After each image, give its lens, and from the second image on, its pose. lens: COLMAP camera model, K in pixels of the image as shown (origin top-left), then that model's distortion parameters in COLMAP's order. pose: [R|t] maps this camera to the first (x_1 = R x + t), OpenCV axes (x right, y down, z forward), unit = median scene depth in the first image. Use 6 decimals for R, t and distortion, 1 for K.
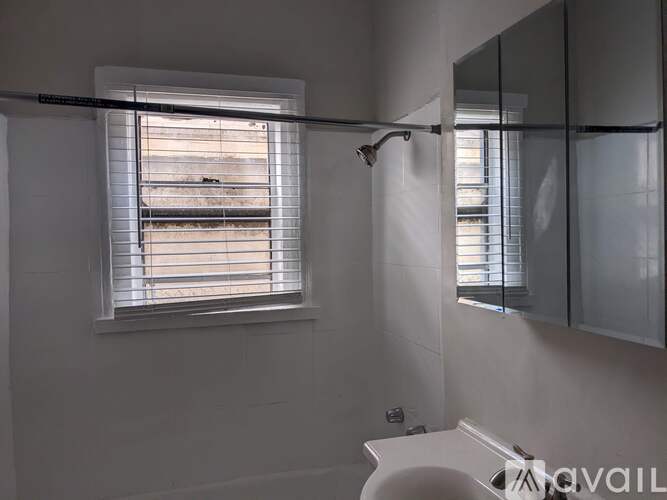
lens RADIAL K [[537.2, 0, 335.5], [0, 537.2, 249.8], [0, 0, 1]] dist [0.011690, 0.004366]
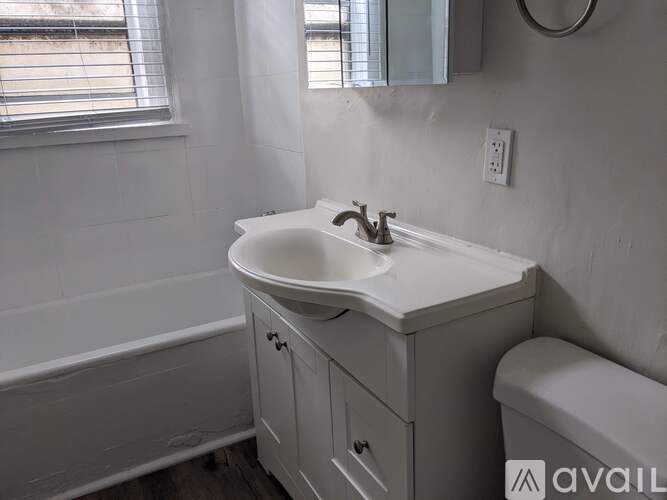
lens RADIAL K [[537.2, 0, 335.5], [0, 537.2, 249.8], [0, 0, 1]] dist [0.011690, 0.004366]
pose [[0.975203, -0.080473, 0.206164, 0.011715], [0.020451, 0.960331, 0.278113, 0.060569], [-0.220366, -0.267001, 0.938163, -0.089132]]
